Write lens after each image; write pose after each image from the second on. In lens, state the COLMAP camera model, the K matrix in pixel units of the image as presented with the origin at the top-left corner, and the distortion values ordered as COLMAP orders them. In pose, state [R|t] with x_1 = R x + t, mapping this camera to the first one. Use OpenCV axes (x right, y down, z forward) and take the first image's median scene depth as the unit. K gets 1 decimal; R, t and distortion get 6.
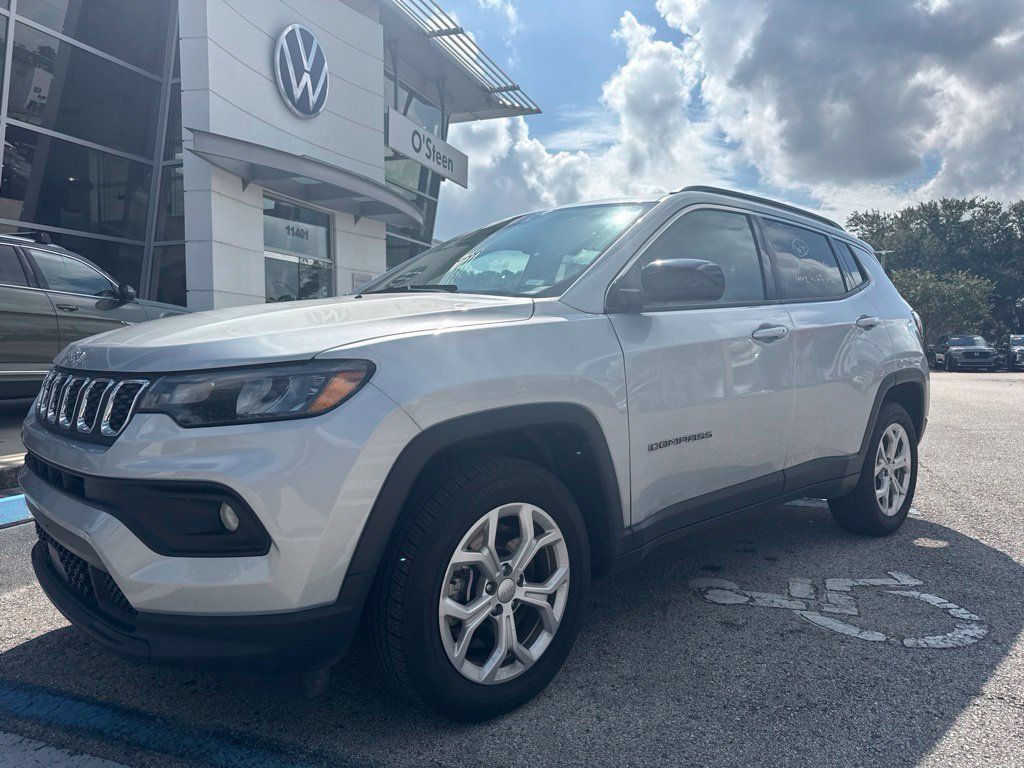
lens RADIAL K [[730.0, 0, 517.2], [0, 730.0, 385.5], [0, 0, 1]] dist [0.004083, -0.006368]
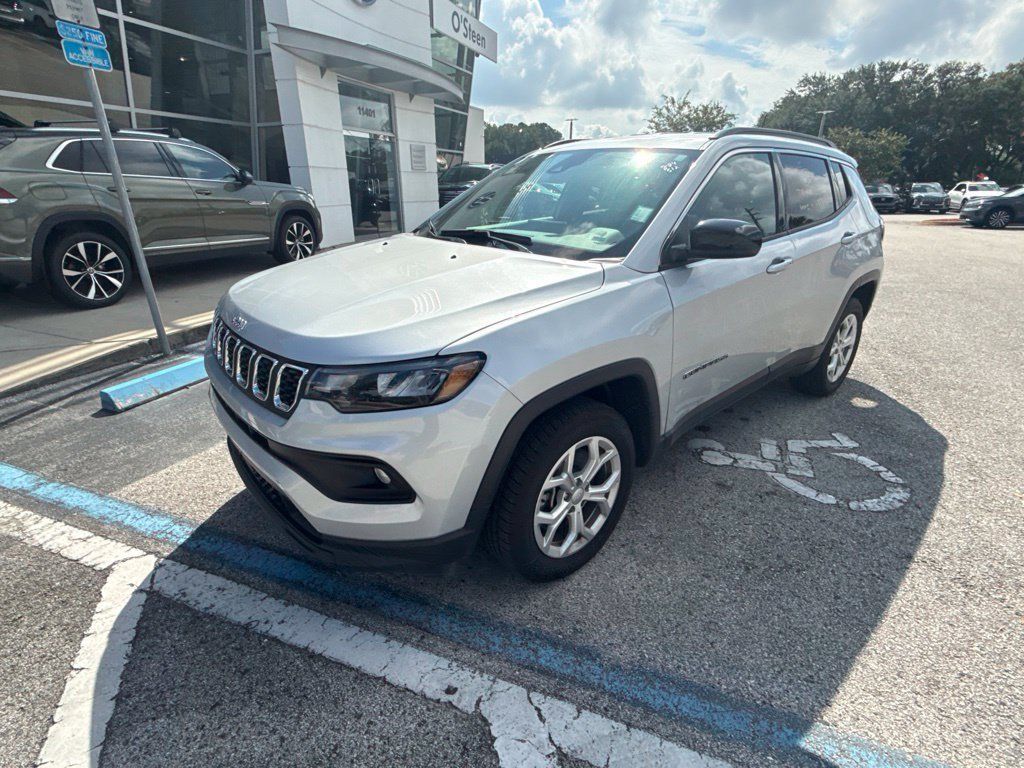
lens RADIAL K [[507.5, 0, 512.0], [0, 507.5, 384.0], [0, 0, 1]] dist [0.001967, -0.001964]
pose [[0.999490, 0.008500, -0.030776, -0.082302], [0.001493, 0.950418, 0.310971, -0.158851], [0.031893, -0.310858, 0.949921, 0.115751]]
